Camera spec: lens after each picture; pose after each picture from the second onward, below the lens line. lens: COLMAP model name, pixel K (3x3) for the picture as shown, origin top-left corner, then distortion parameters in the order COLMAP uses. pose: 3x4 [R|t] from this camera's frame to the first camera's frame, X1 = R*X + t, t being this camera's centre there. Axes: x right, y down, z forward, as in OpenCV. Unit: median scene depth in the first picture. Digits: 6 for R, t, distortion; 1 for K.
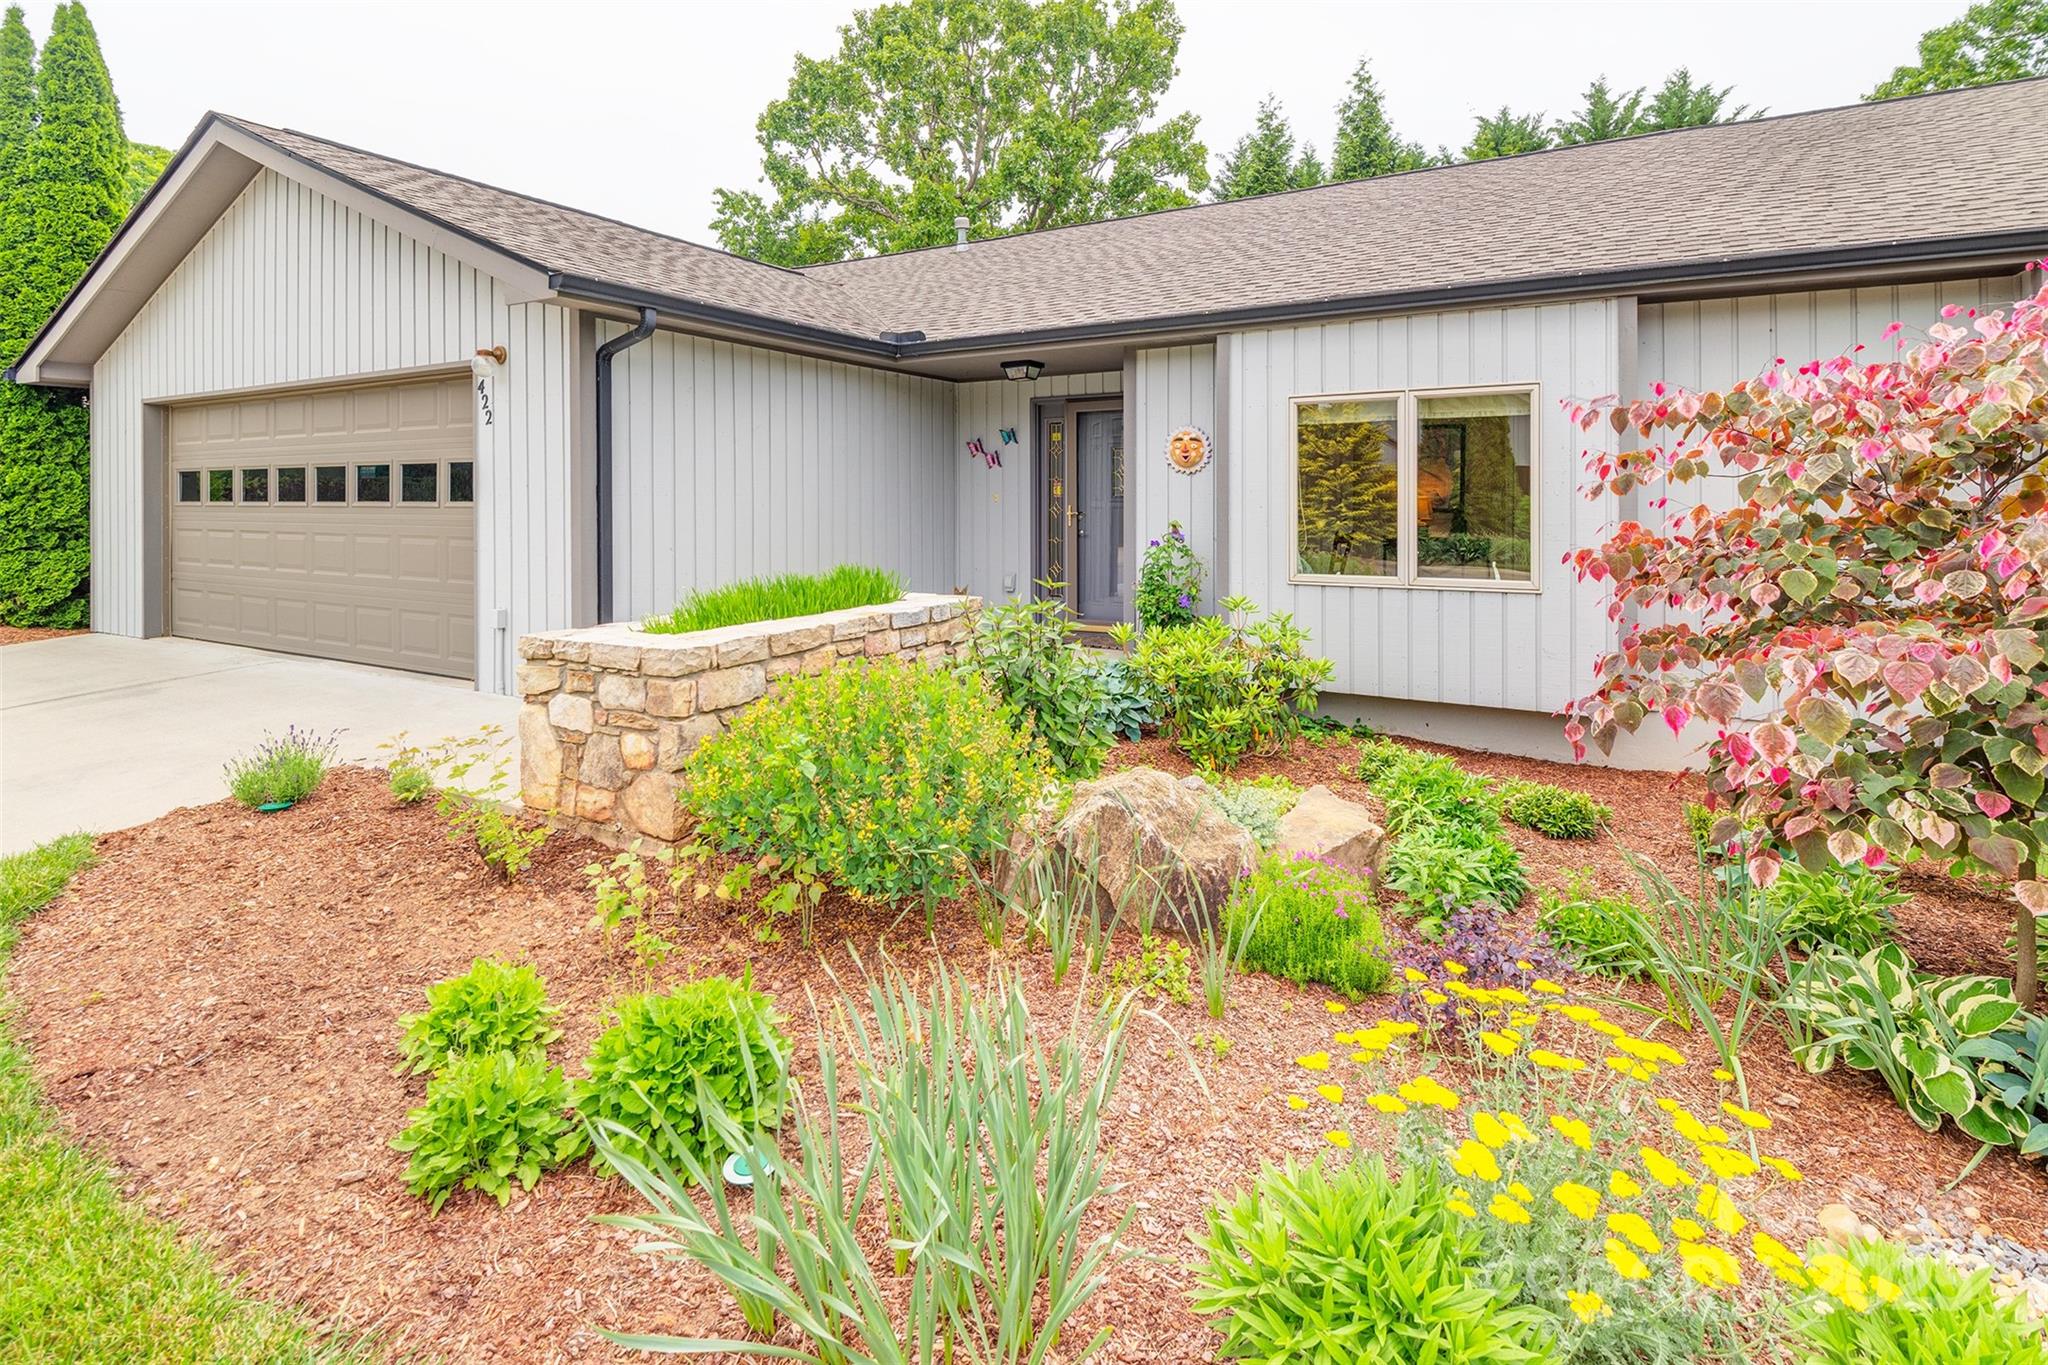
lens RADIAL K [[970.5, 0, 987.7], [0, 970.5, 492.4], [0, 0, 1]] dist [0.028781, -0.020660]
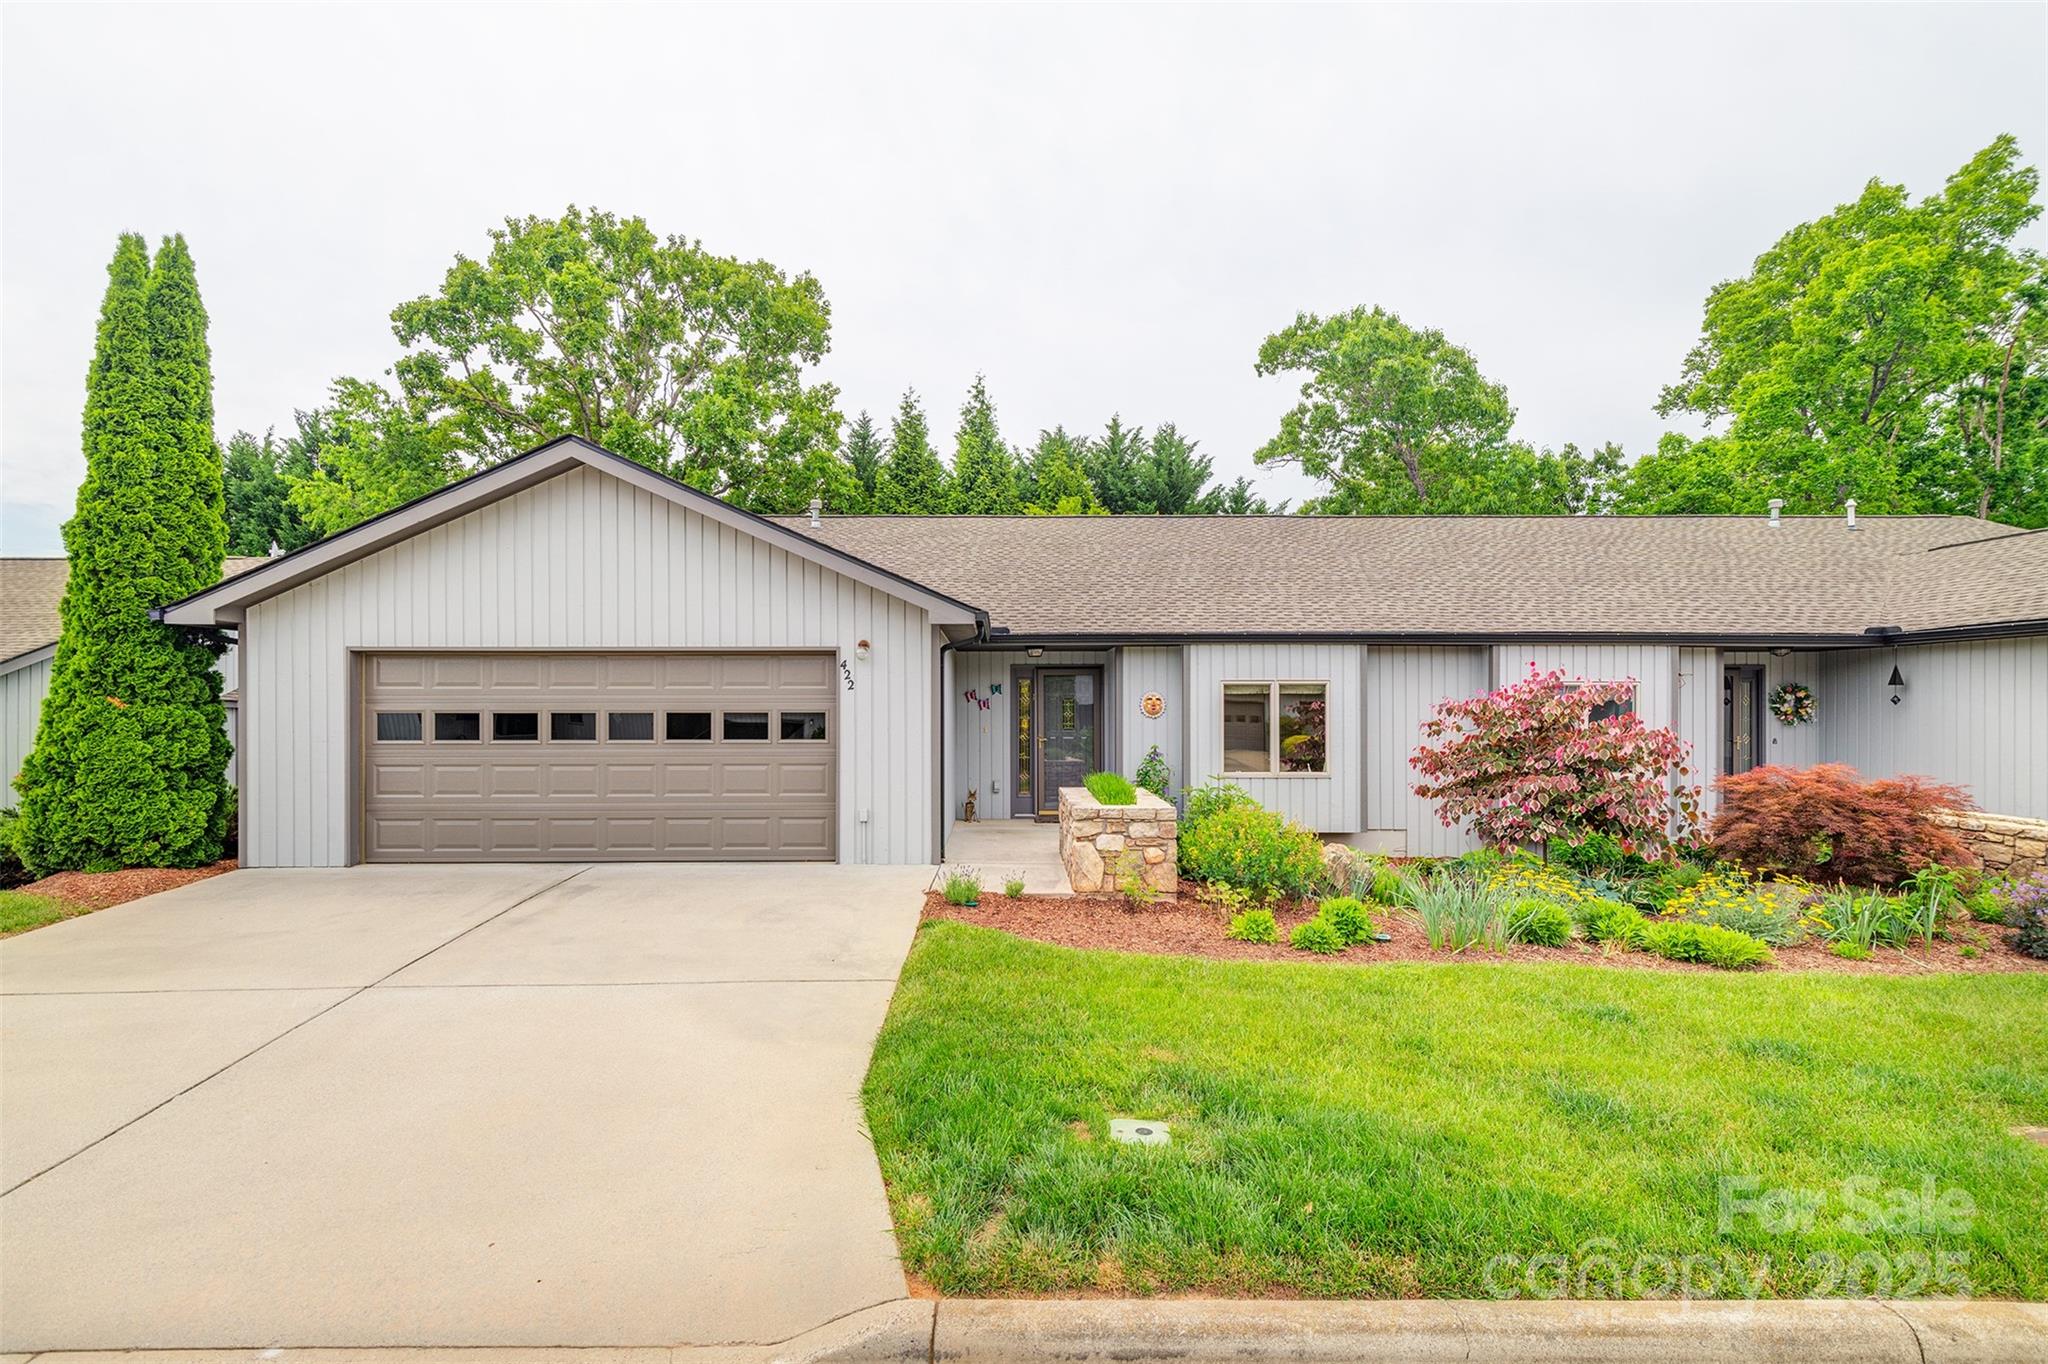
lens RADIAL K [[965.0, 0, 1017.9], [0, 965.0, 699.0], [0, 0, 1]] dist [0.021894, -0.000952]
pose [[0.852005, 0.011227, 0.523413, -0.723750], [-0.005074, 0.999900, -0.013187, -0.024015], [-0.523509, 0.008580, 0.851977, -0.288600]]
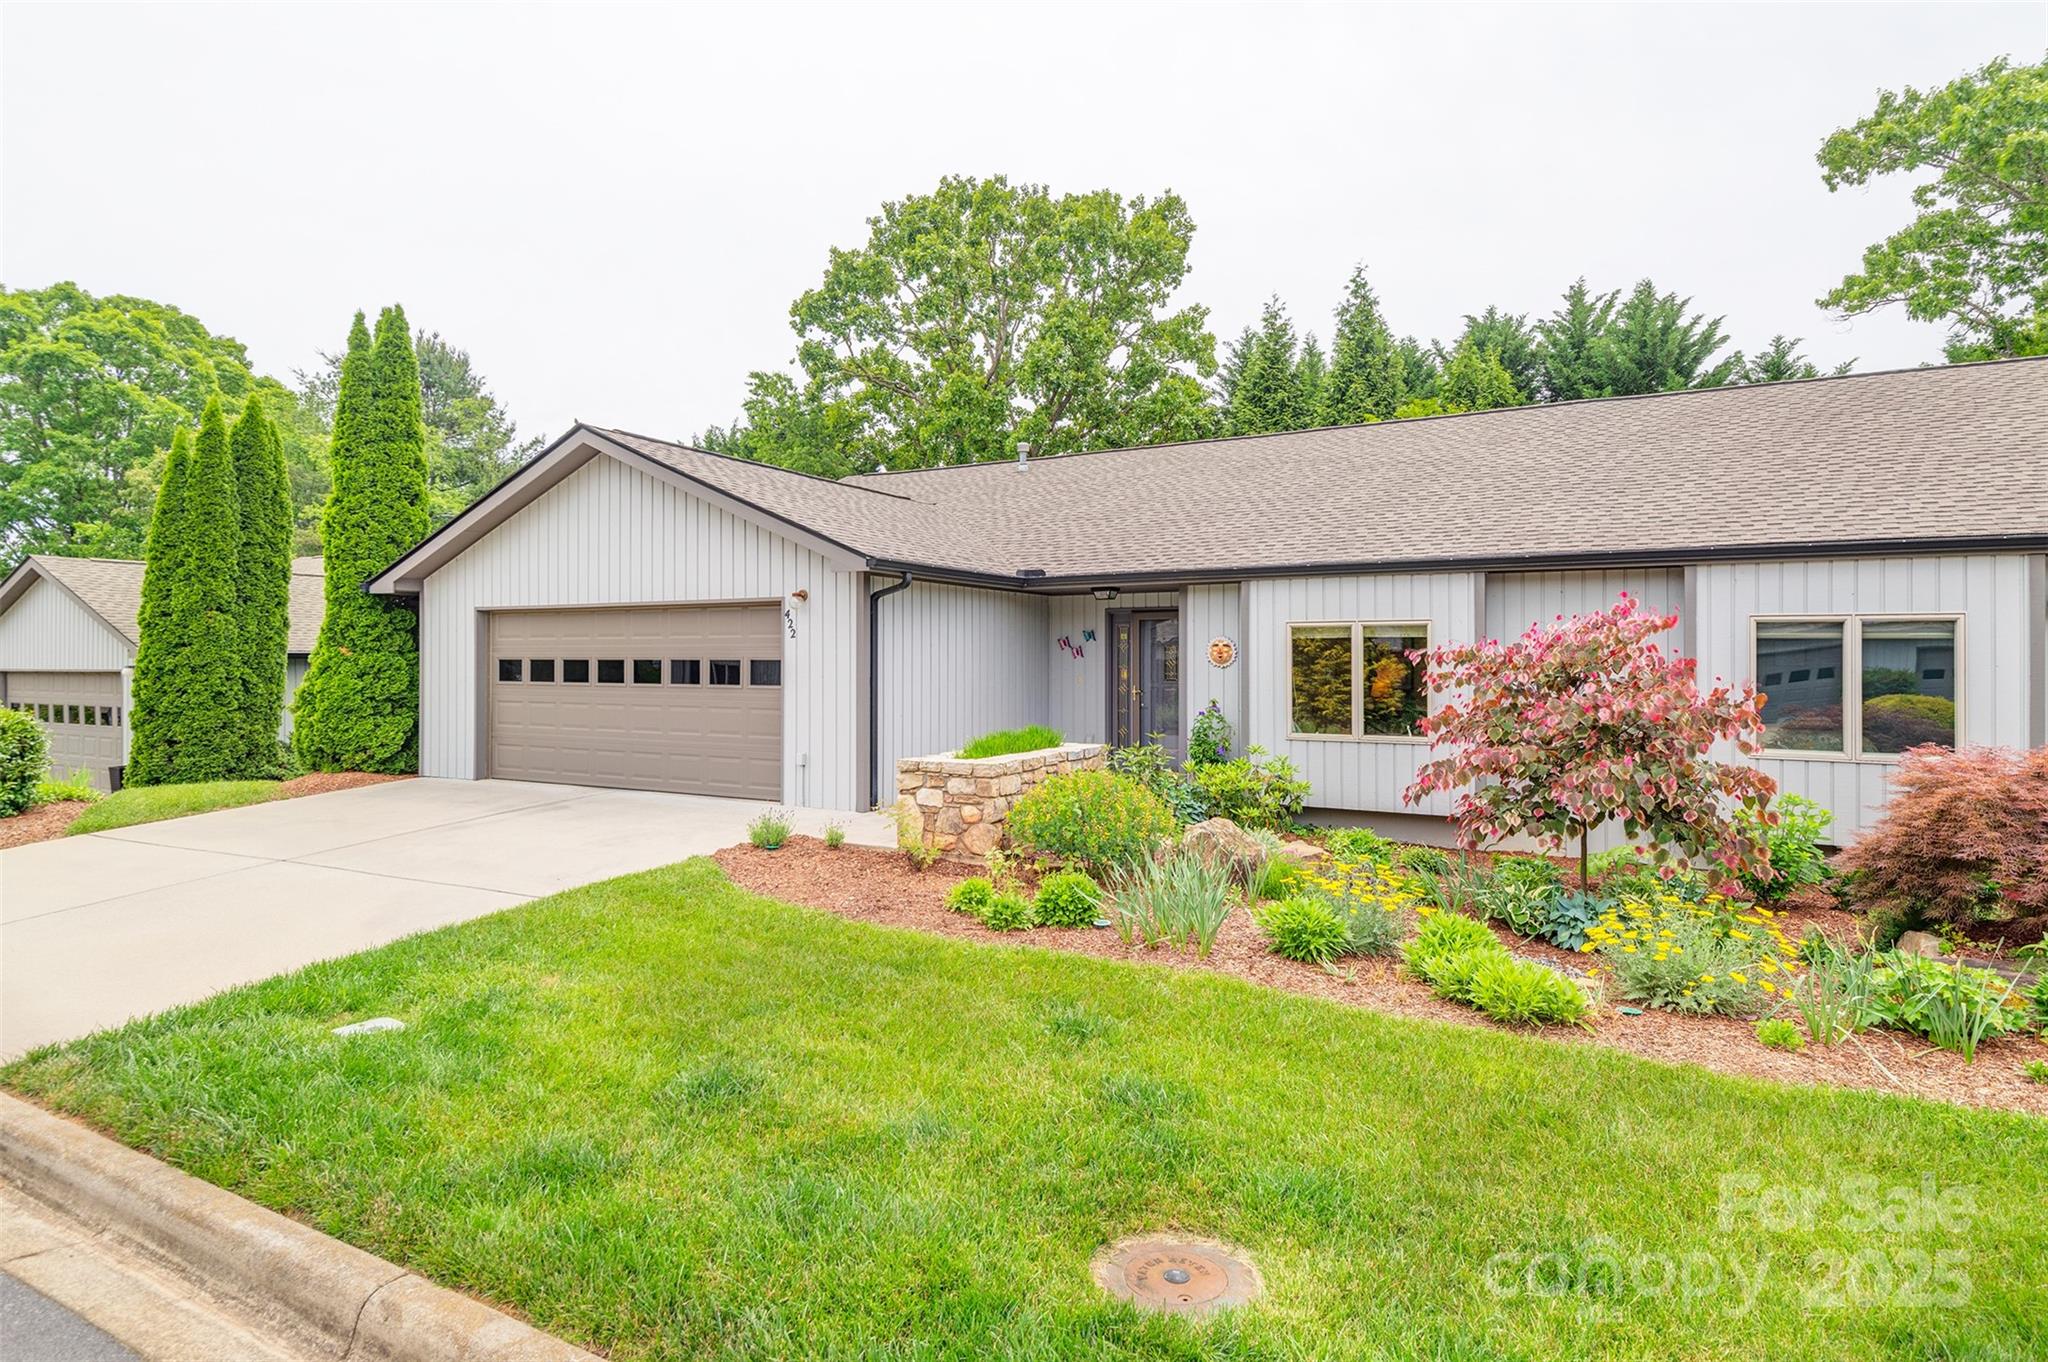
lens RADIAL K [[1057.5, 0, 1023.7], [0, 1057.5, 640.8], [0, 0, 1]] dist [0.055425, -0.040765]
pose [[0.998627, 0.007063, 0.051913, -0.149562], [-0.006327, 0.999877, -0.014330, -0.027922], [-0.052008, 0.013982, 0.998549, -0.505688]]
